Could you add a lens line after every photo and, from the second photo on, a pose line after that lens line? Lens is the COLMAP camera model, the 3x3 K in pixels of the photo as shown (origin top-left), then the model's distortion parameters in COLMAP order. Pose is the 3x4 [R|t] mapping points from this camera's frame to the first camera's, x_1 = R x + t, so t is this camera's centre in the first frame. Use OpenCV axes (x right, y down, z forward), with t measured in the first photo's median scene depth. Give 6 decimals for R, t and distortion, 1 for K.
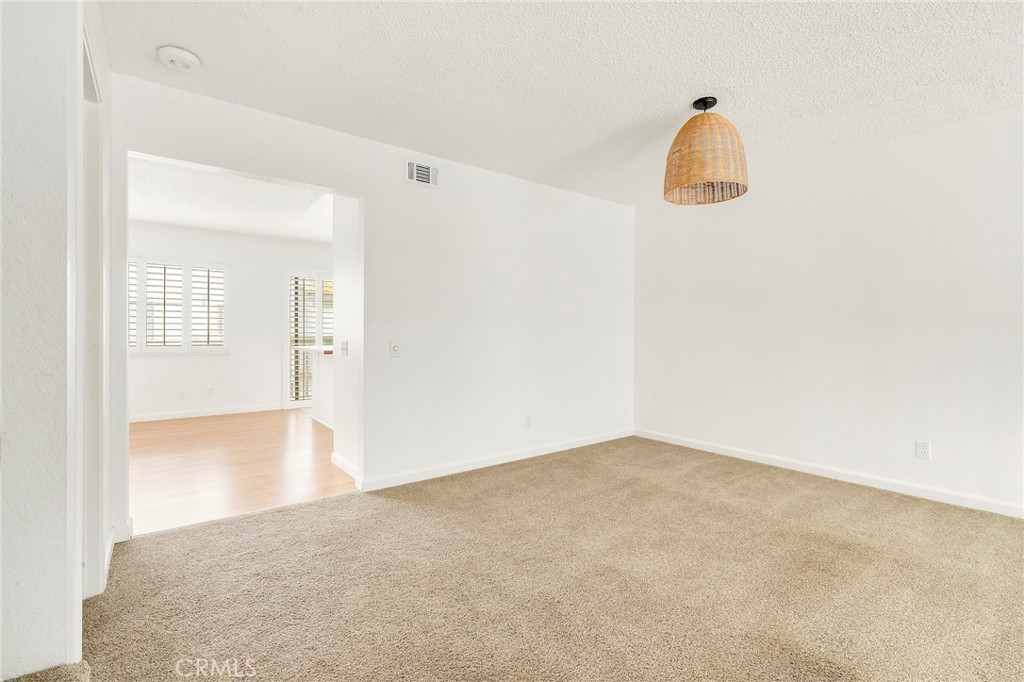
lens RADIAL K [[461.3, 0, 508.6], [0, 461.3, 331.6], [0, 0, 1]] dist [0.018451, -0.000390]
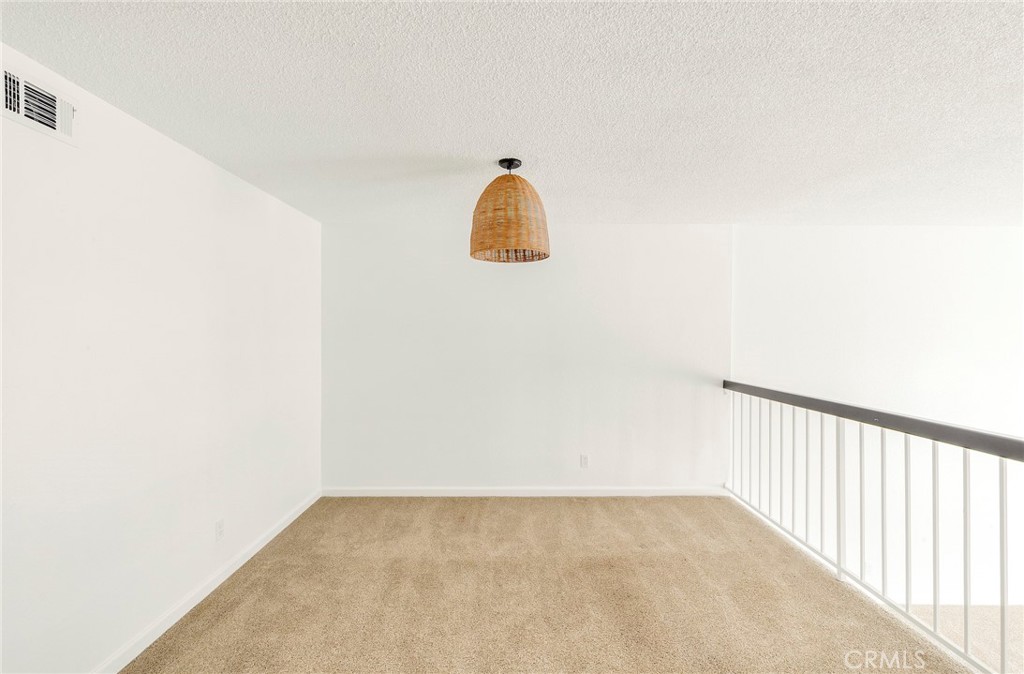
lens RADIAL K [[474.0, 0, 512.8], [0, 474.0, 336.4], [0, 0, 1]] dist [0.014439, -0.000025]
pose [[0.608431, -0.005505, 0.793588, -0.345384], [-0.000187, 0.999975, 0.007080, -0.122625], [-0.793607, -0.004456, 0.608414, 0.350997]]
